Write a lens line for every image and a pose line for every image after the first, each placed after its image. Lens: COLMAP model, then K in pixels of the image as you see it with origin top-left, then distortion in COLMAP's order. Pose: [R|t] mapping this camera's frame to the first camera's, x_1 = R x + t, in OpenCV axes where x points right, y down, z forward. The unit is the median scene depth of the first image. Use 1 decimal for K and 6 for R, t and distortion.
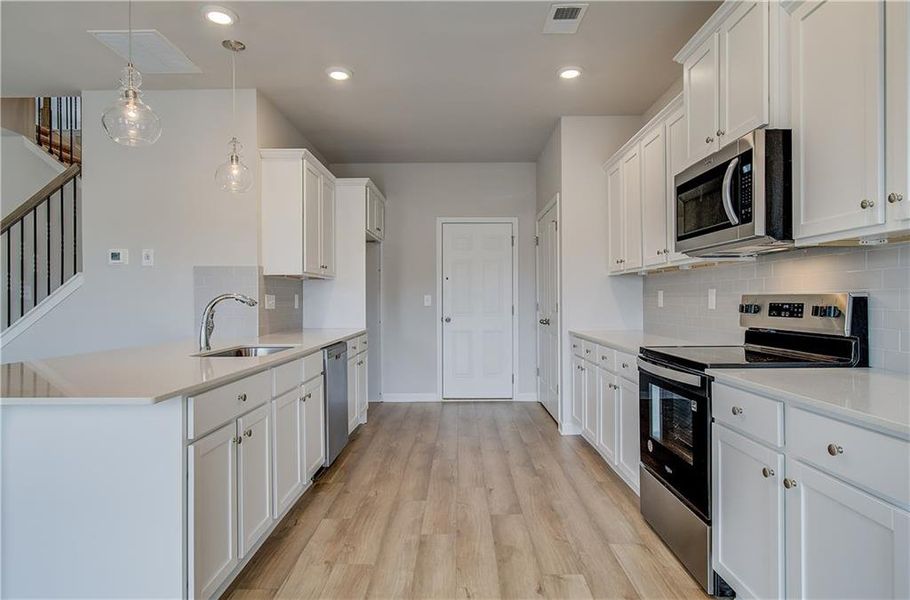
lens RADIAL K [[523.6, 0, 460.9], [0, 523.6, 295.3], [0, 0, 1]] dist [0.044494, 0.004944]
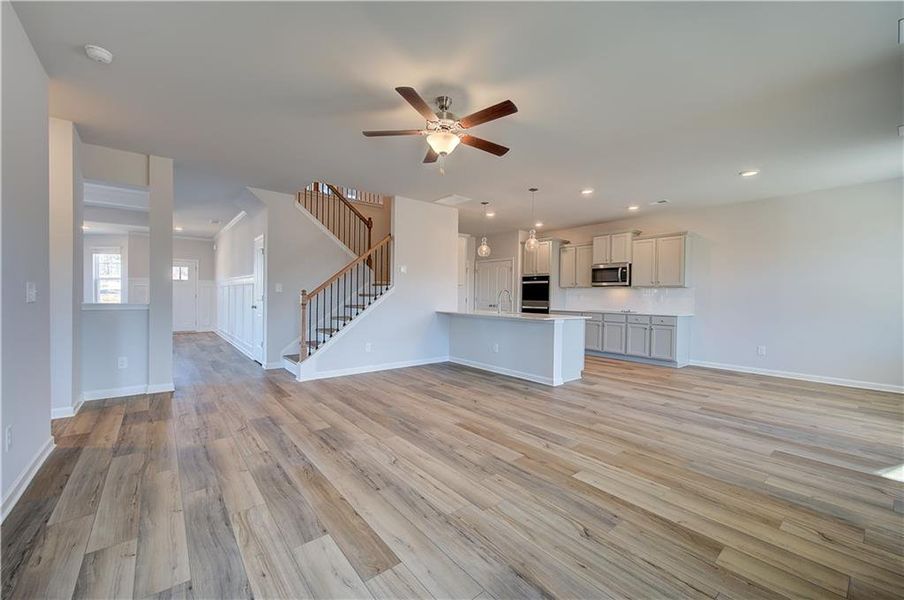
lens RADIAL K [[359.9, 0, 452.8], [0, 359.9, 300.8], [0, 0, 1]] dist [0.000557, -0.001686]
pose [[0.780677, 0.005908, 0.624907, -1.701163], [-0.023463, 0.999527, 0.019862, 0.001179], [-0.624494, -0.030168, 0.780447, -0.348426]]
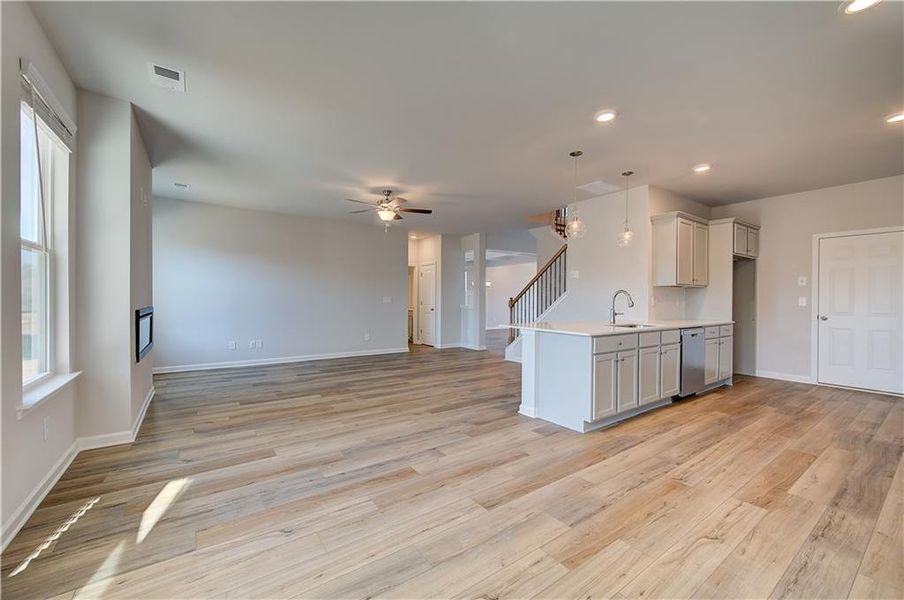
lens RADIAL K [[359.9, 0, 455.0], [0, 359.9, 302.5], [0, 0, 1]] dist [0.000557, -0.001686]
pose [[0.580767, 0.012303, -0.813977, 0.282064], [0.000962, 0.999875, 0.015799, -0.006368], [0.814069, -0.009959, 0.580682, -0.312463]]
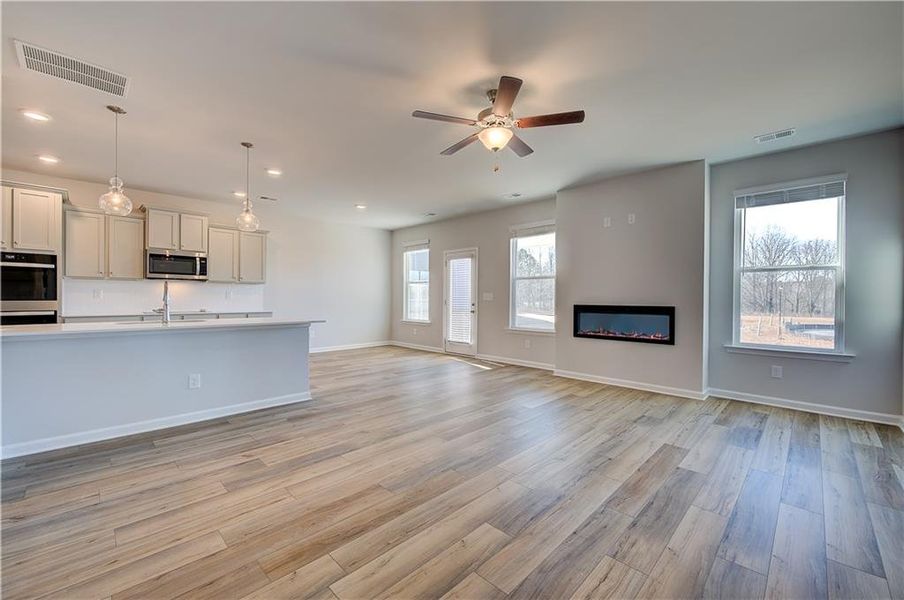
lens RADIAL K [[368.4, 0, 453.4], [0, 368.4, 297.4], [0, 0, 1]] dist [0.000312, 0.001002]
pose [[-0.703704, -0.004347, 0.710480, -1.728176], [-0.013753, 0.999877, -0.007504, 0.013503], [-0.710360, -0.015052, -0.703677, 1.035761]]
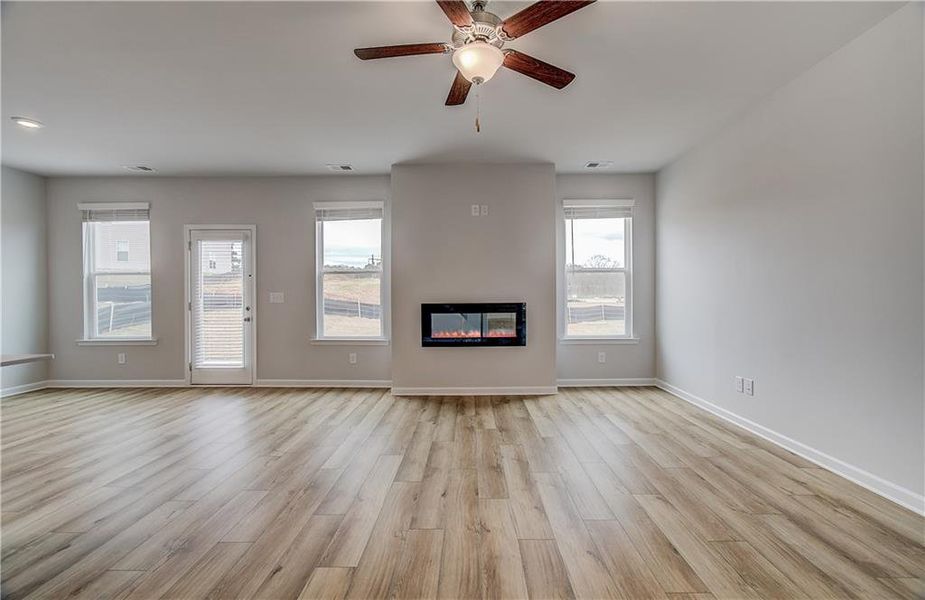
lens RADIAL K [[401.3, 0, 460.8], [0, 401.3, 299.9], [0, 0, 1]] dist [-0.014120, 0.006021]
pose [[-0.999711, 0.007043, 0.022981, -1.174976], [0.006930, 0.999963, -0.005009, 0.014349], [-0.023015, -0.004849, -0.999723, 1.006462]]
